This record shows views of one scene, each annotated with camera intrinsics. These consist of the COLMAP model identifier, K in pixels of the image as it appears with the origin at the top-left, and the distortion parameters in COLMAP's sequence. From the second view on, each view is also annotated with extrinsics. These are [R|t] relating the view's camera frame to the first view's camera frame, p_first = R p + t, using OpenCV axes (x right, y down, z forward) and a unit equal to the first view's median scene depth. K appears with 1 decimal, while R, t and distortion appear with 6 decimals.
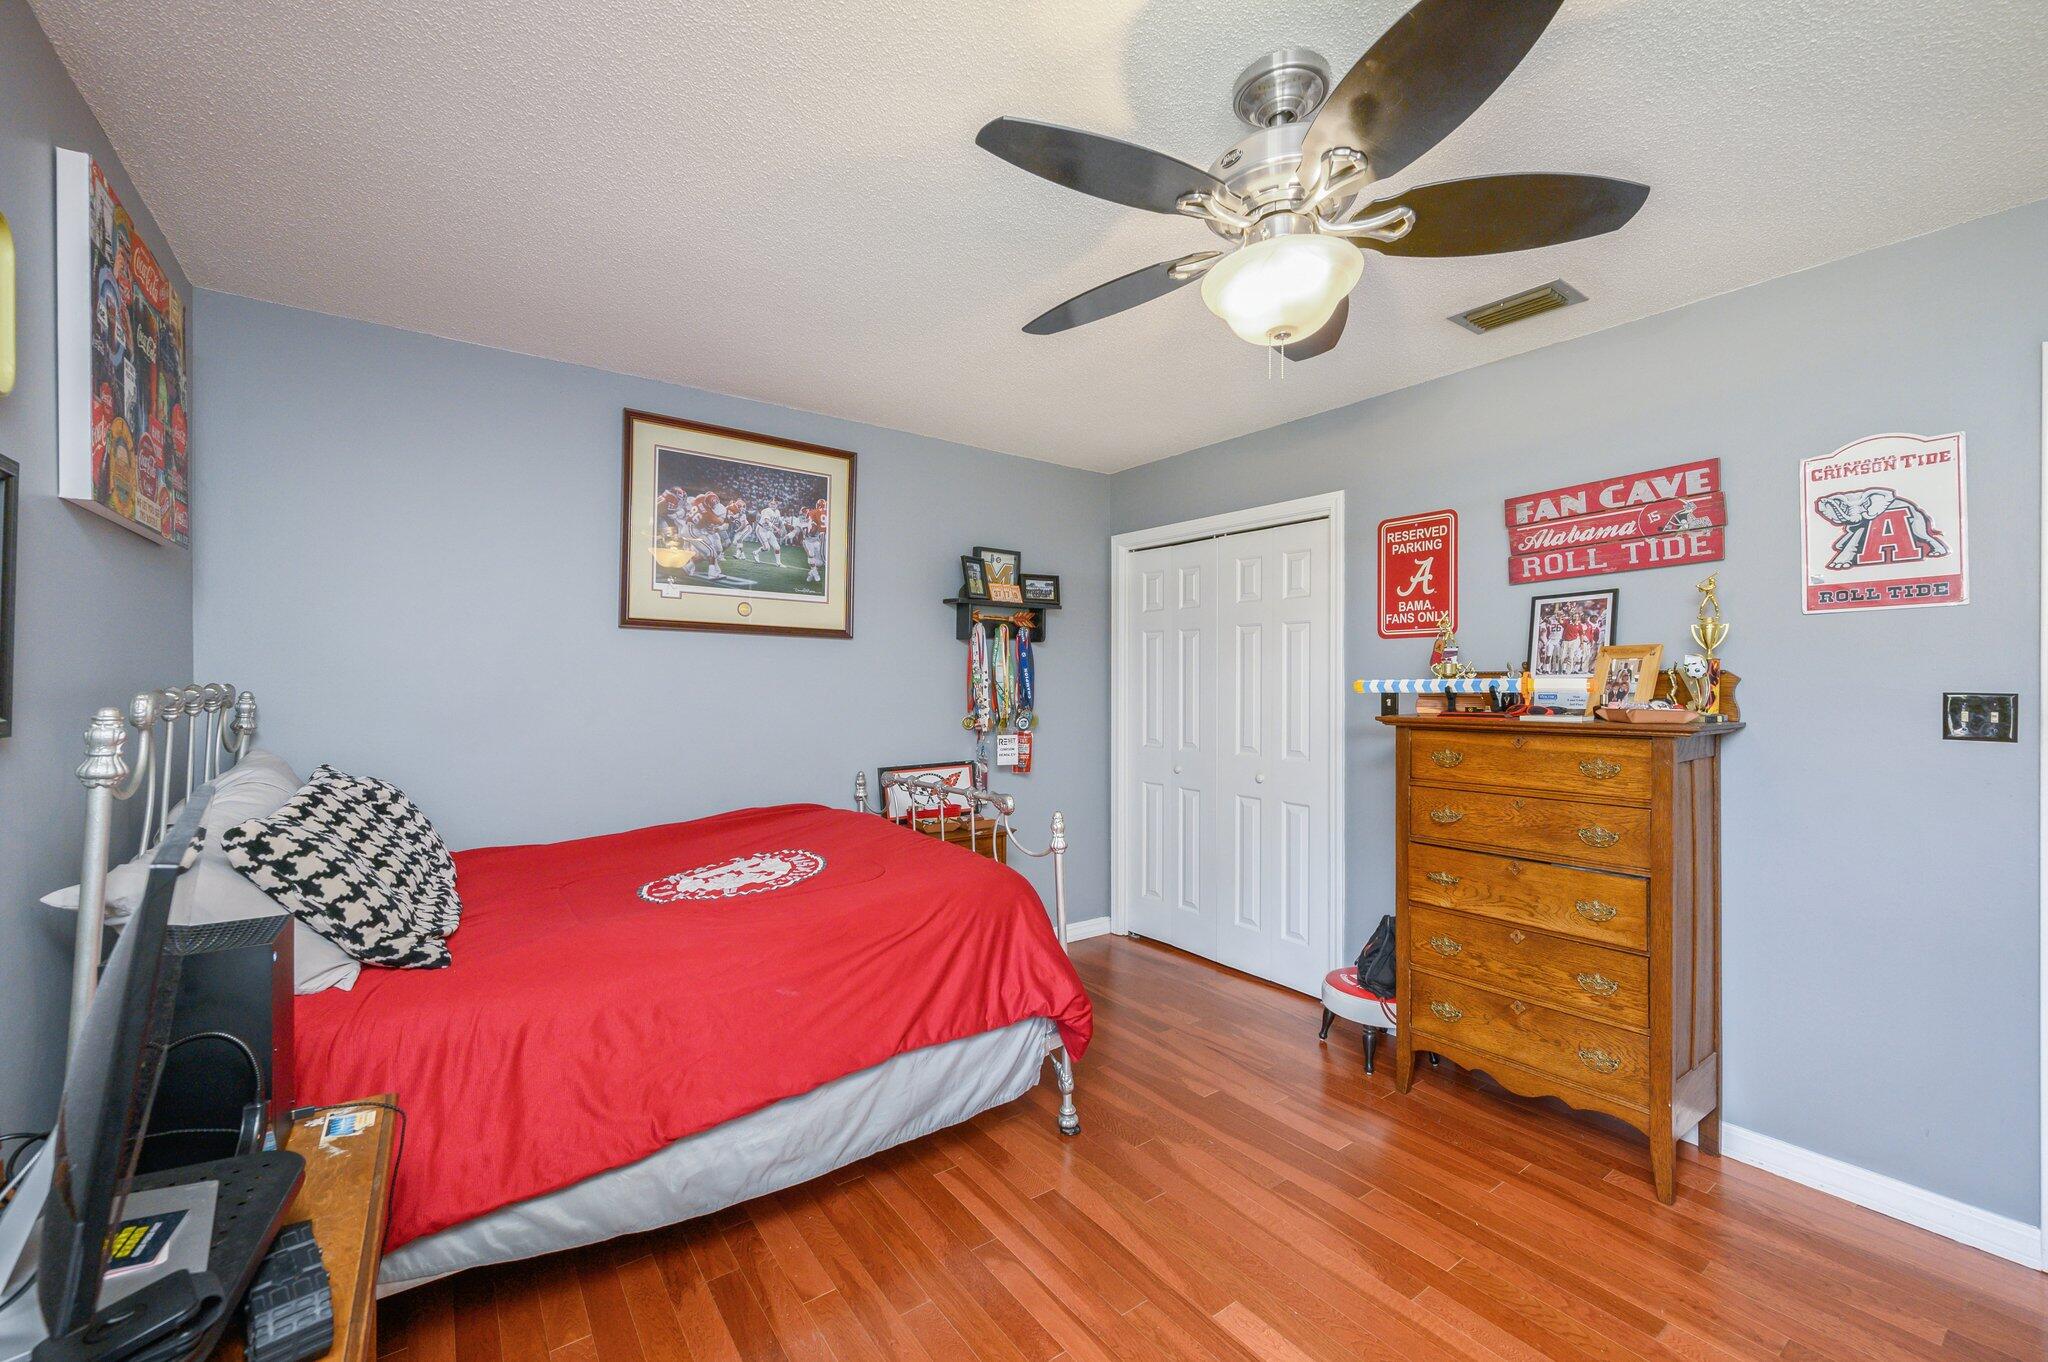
lens RADIAL K [[808.2, 0, 1028.5], [0, 808.2, 676.4], [0, 0, 1]] dist [-0.000276, -0.000041]
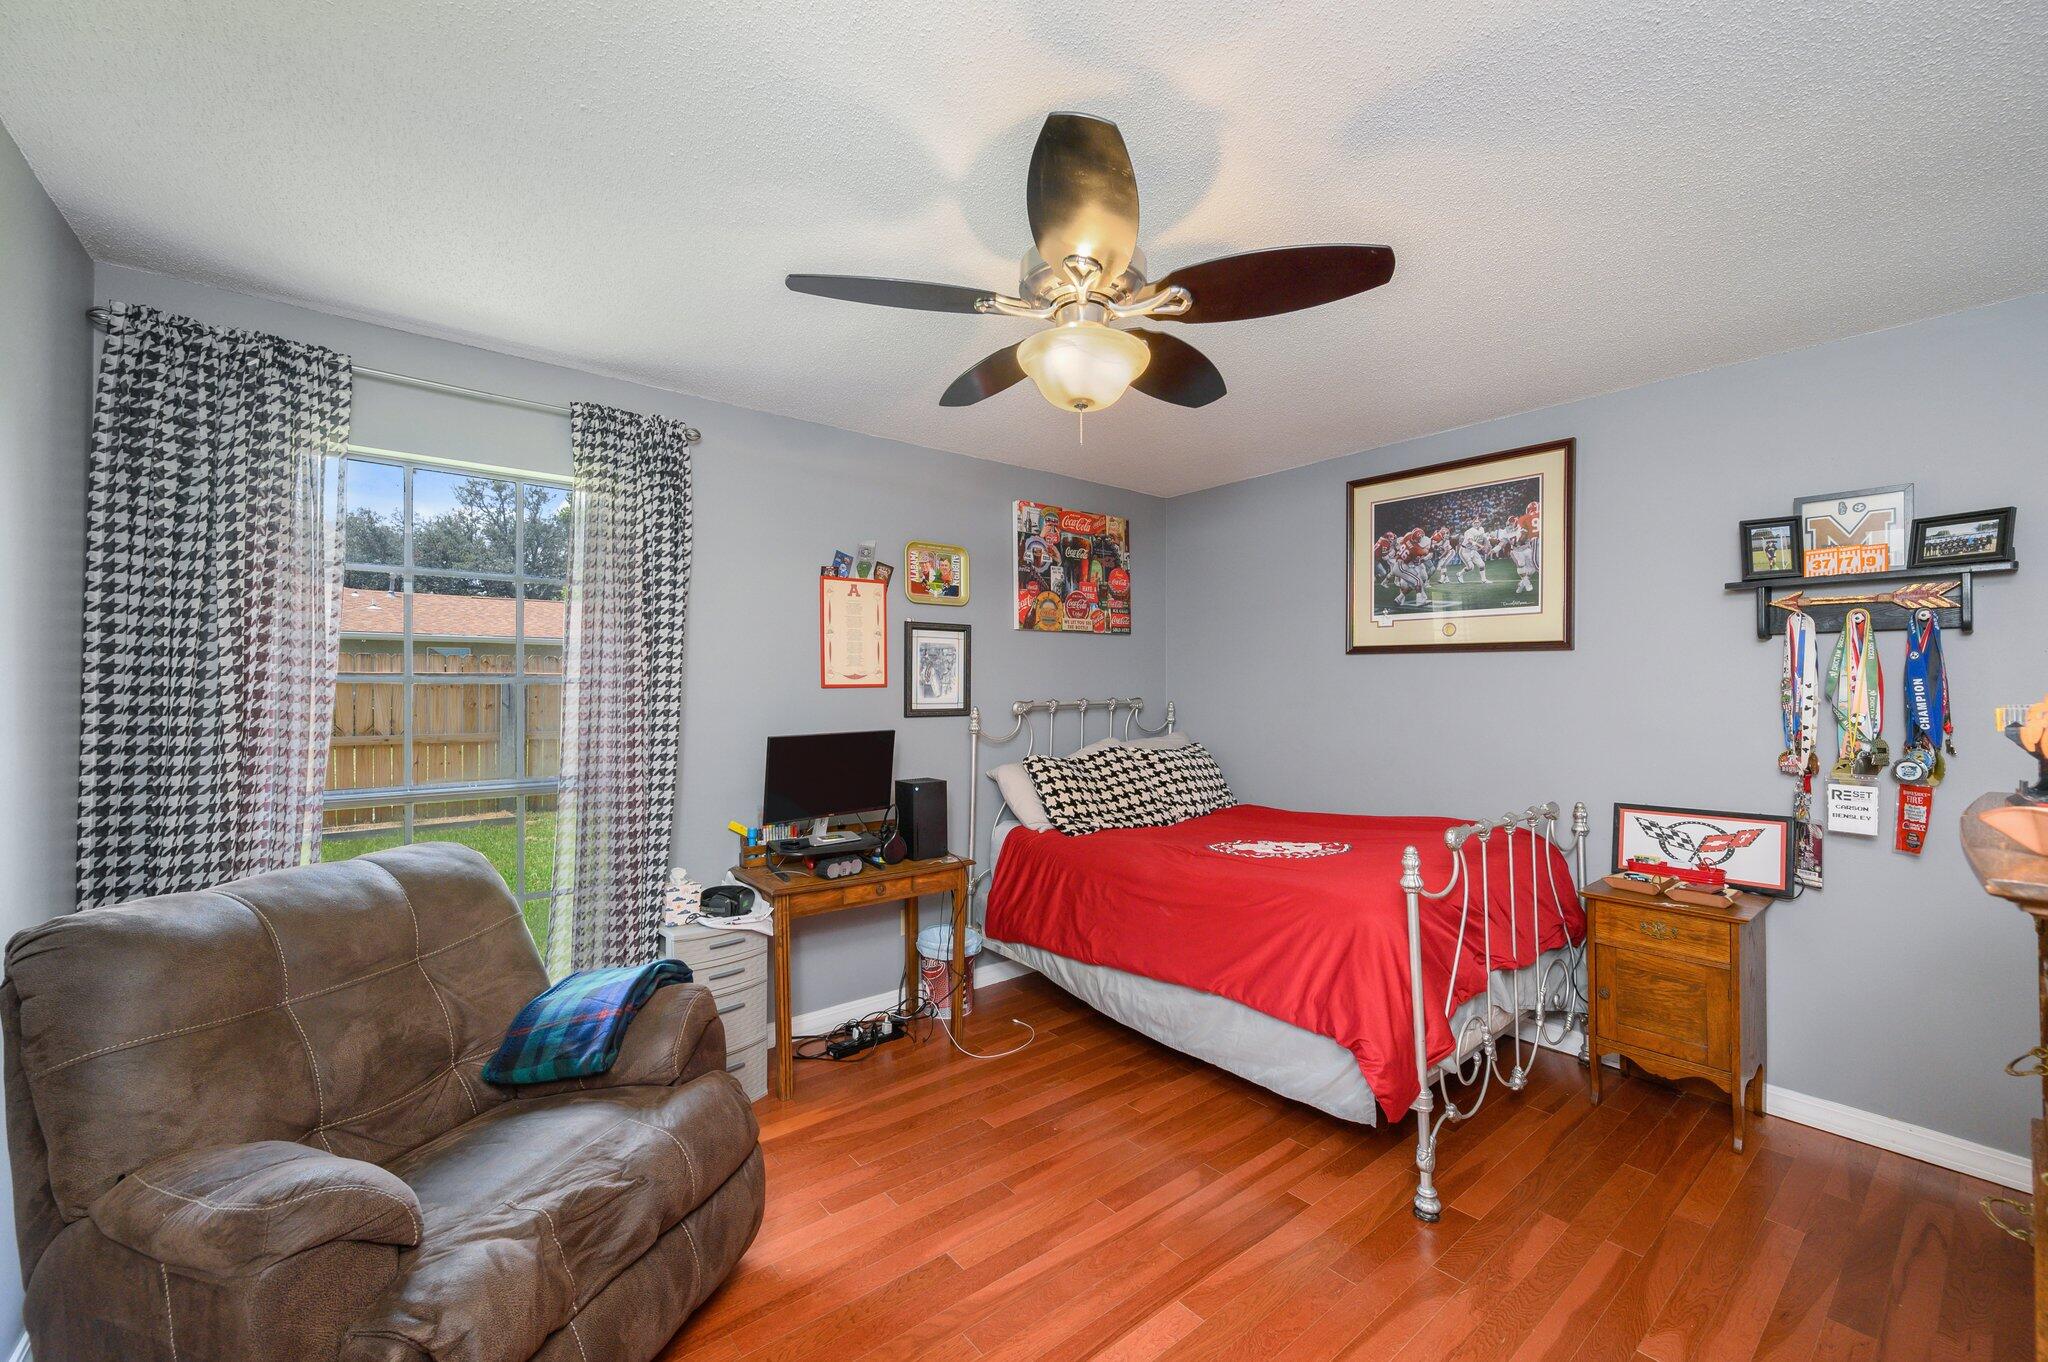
lens RADIAL K [[808.2, 0, 1031.6], [0, 808.2, 674.7], [0, 0, 1]] dist [-0.000276, -0.000041]
pose [[0.064031, -0.020135, -0.997745, 0.645996], [0.006302, 0.999785, -0.019771, -0.006036], [0.997928, -0.005021, 0.064144, 0.371377]]
